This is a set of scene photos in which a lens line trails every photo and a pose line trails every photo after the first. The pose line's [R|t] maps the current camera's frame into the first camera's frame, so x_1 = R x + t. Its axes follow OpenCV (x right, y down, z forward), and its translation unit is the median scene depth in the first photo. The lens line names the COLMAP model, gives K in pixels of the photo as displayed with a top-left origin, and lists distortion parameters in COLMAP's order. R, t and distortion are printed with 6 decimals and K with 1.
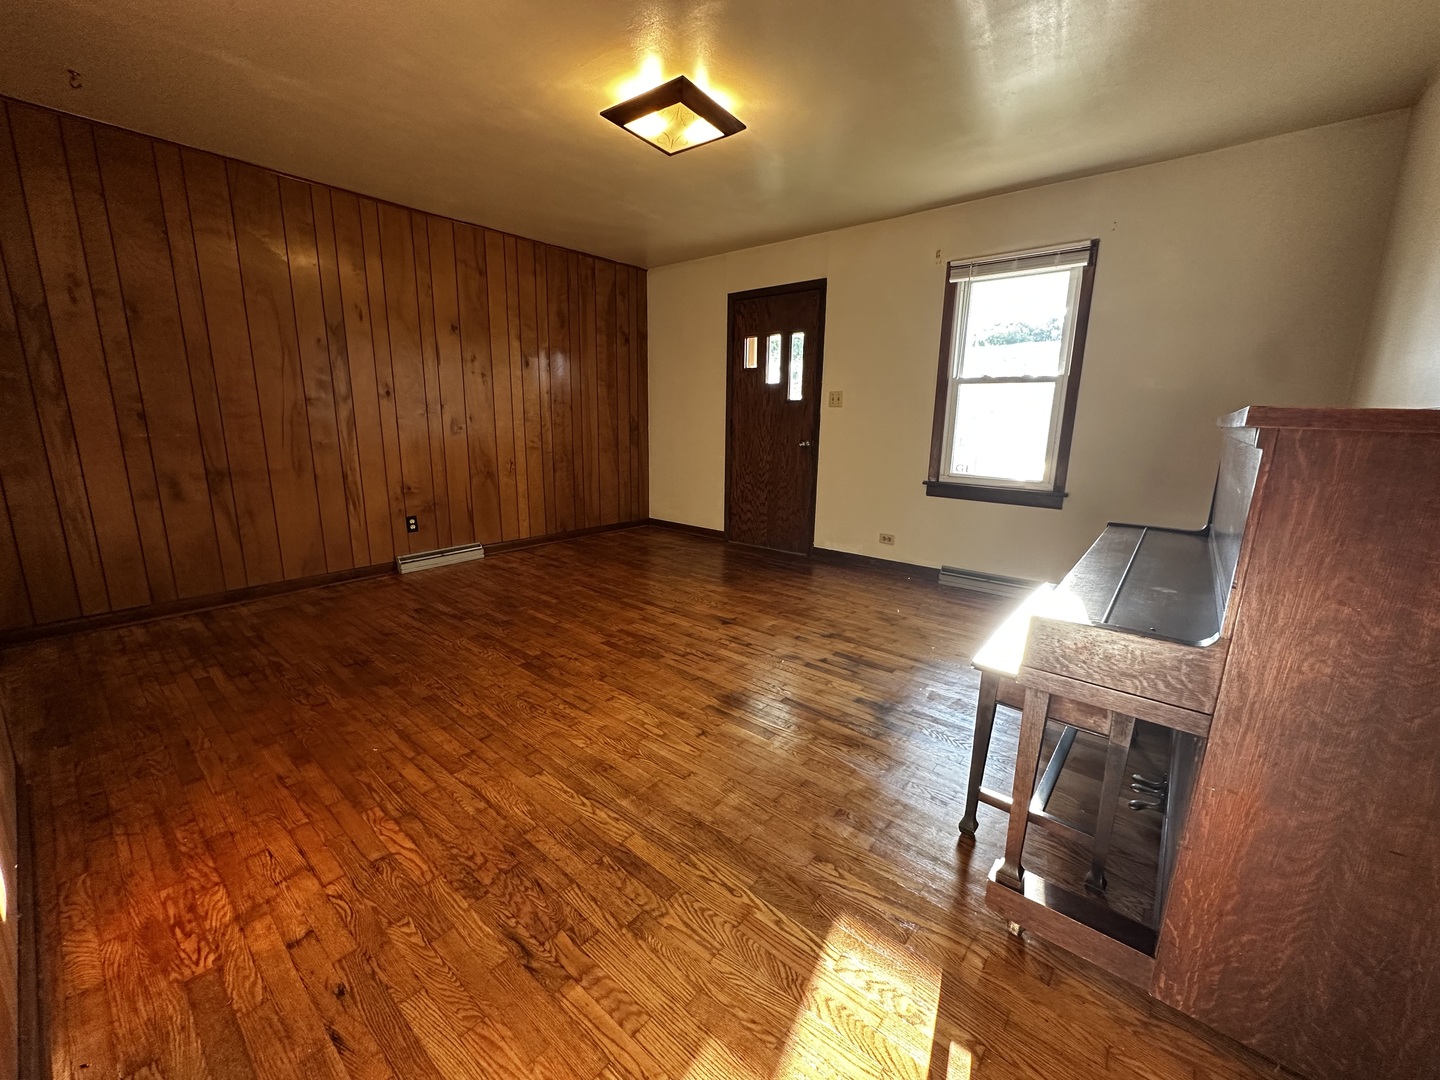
lens RADIAL K [[574.4, 0, 715.1], [0, 574.4, 539.1], [0, 0, 1]] dist [-0.004156, 0.000996]
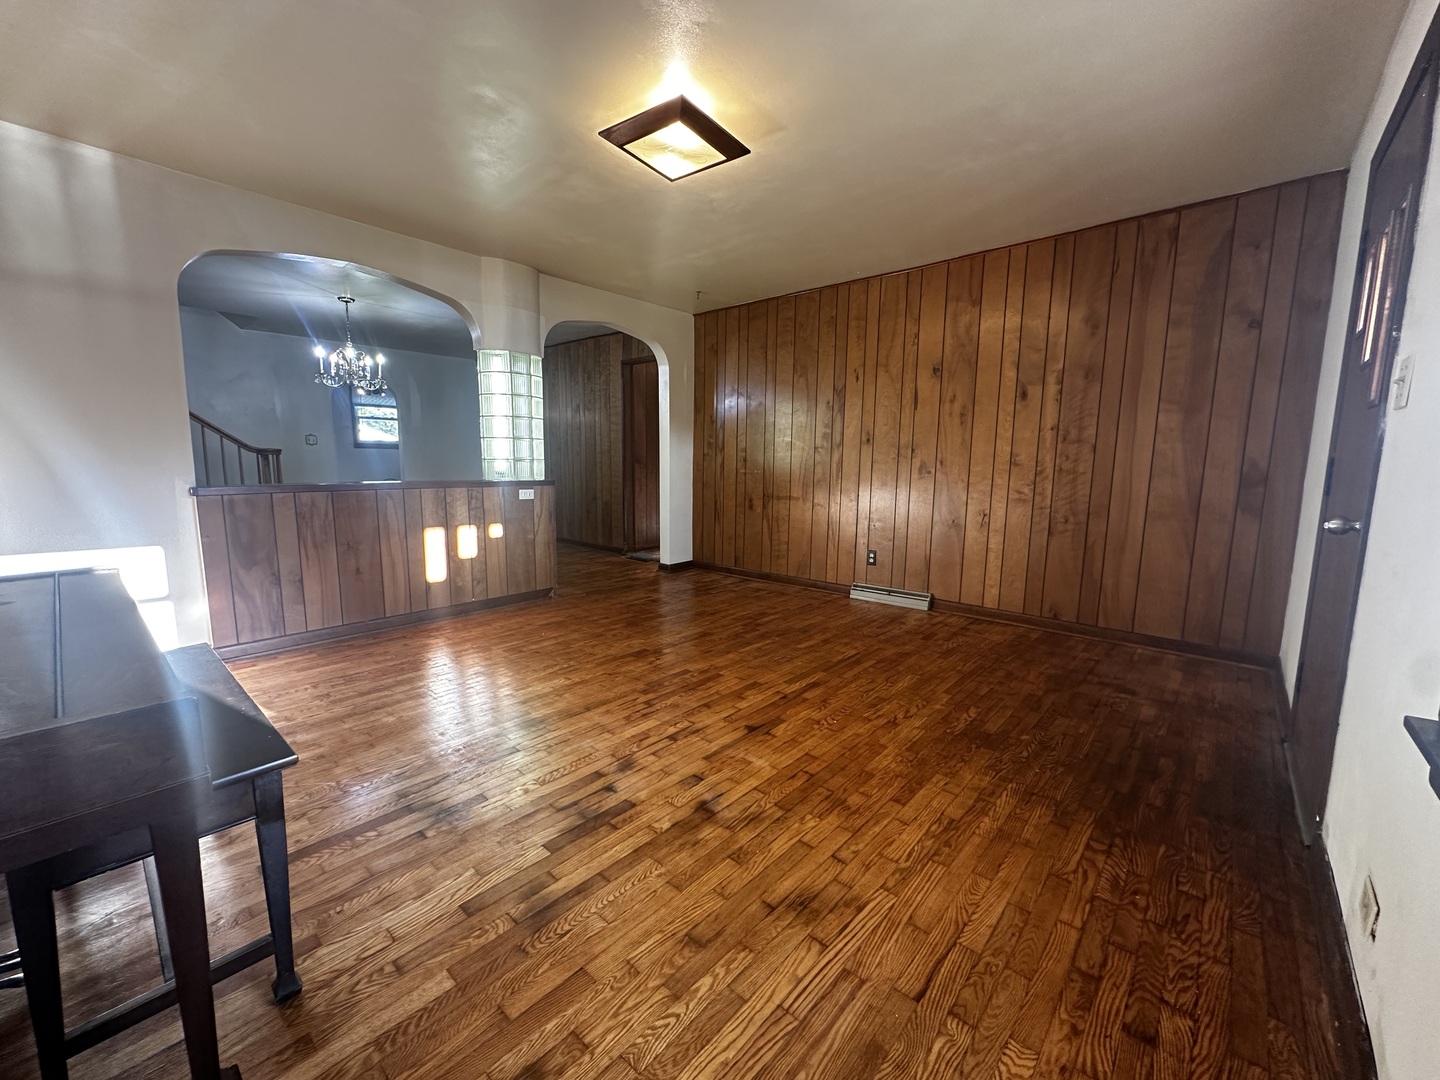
lens RADIAL K [[574.4, 0, 718.8], [0, 574.4, 538.1], [0, 0, 1]] dist [-0.004156, 0.000996]
pose [[-0.027359, 0.118195, -0.992613, 0.704825], [-0.221849, 0.967504, 0.121319, -0.164285], [0.974697, 0.223530, -0.000248, 0.894460]]
